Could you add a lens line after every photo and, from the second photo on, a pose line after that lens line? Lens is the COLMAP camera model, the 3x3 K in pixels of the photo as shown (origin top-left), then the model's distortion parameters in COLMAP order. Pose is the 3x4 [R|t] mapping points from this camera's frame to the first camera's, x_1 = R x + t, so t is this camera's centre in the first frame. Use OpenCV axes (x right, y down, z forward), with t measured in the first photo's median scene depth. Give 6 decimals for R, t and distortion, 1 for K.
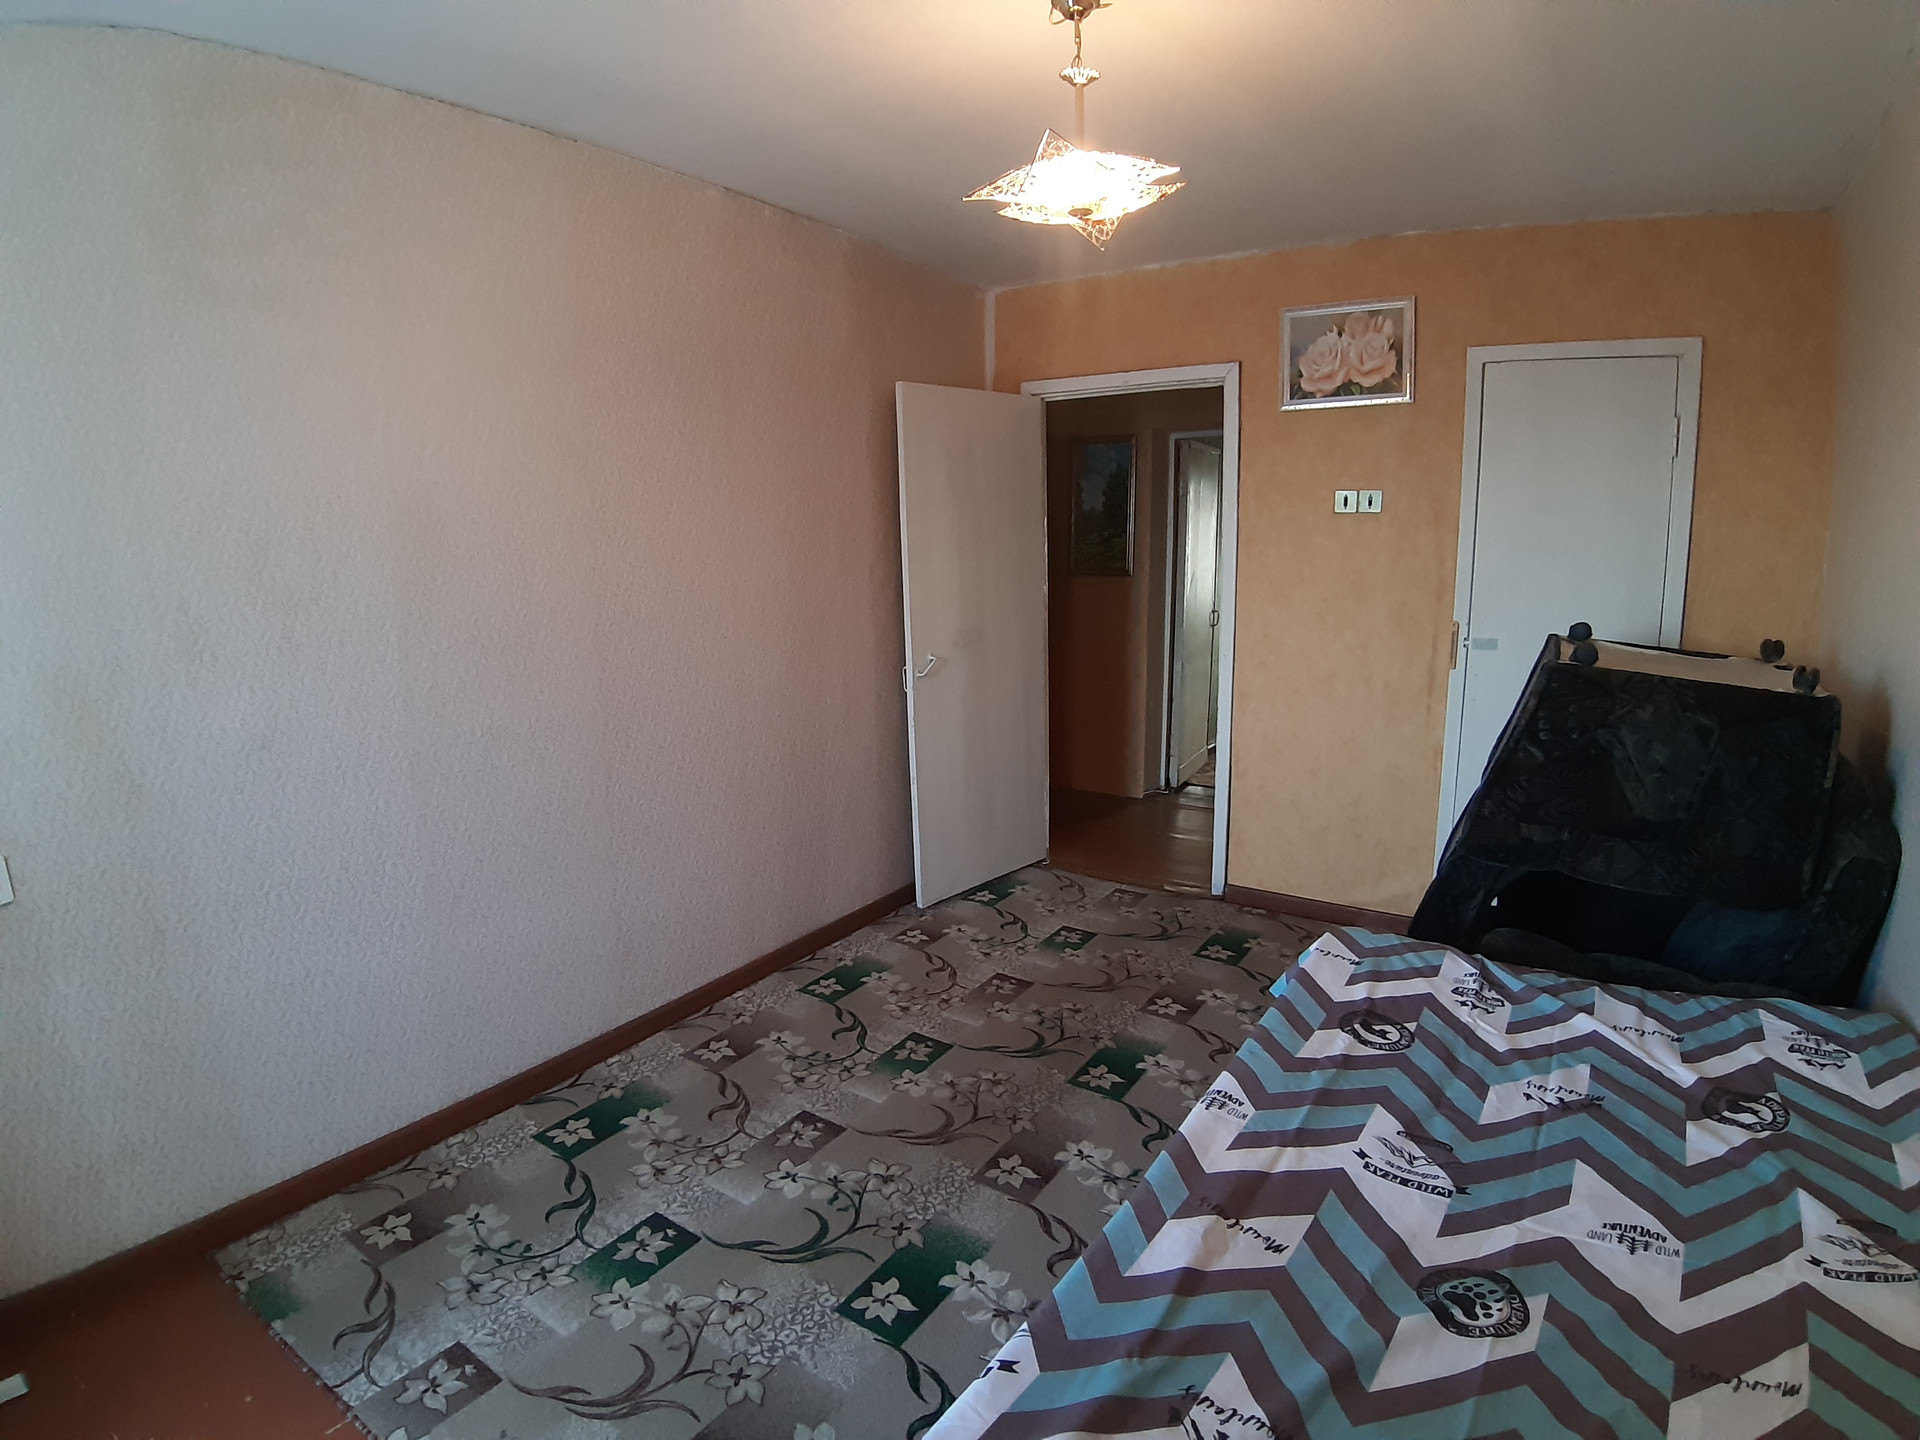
lens RADIAL K [[1020.1, 0, 960.0], [0, 1020.1, 720.0], [0, 0, 1]] dist [-0.090214, -0.000349]
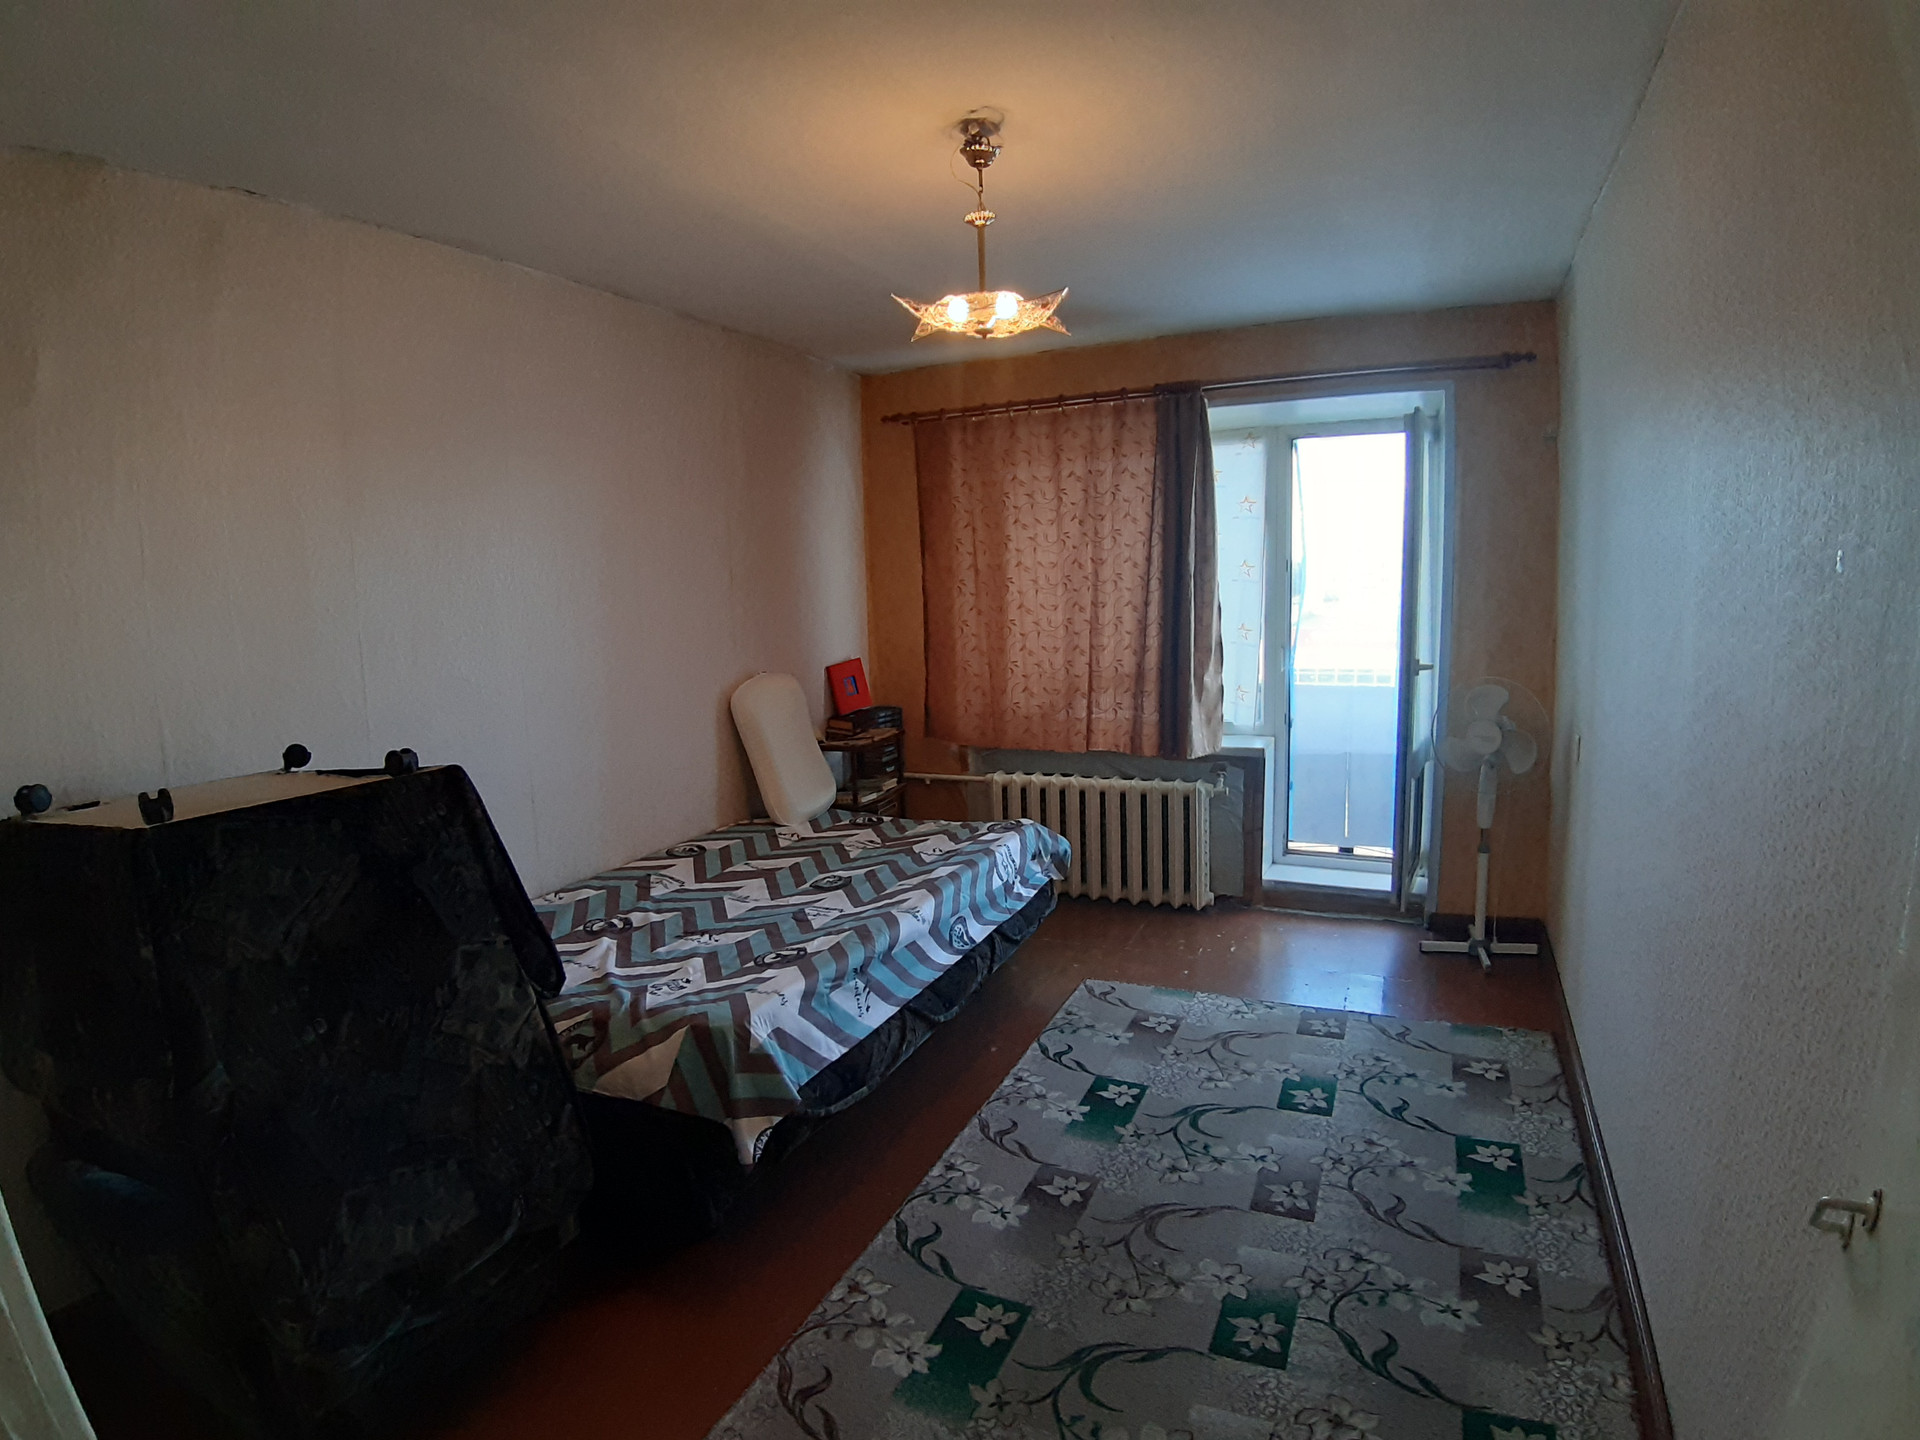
lens RADIAL K [[1011.6, 0, 960.0], [0, 1011.6, 720.0], [0, 0, 1]] dist [-0.000640, -0.000101]
pose [[-0.989191, 0.059687, -0.133938, 0.280199], [0.014352, 0.948431, 0.316657, -0.365716], [0.145931, 0.311312, -0.939036, 1.861552]]
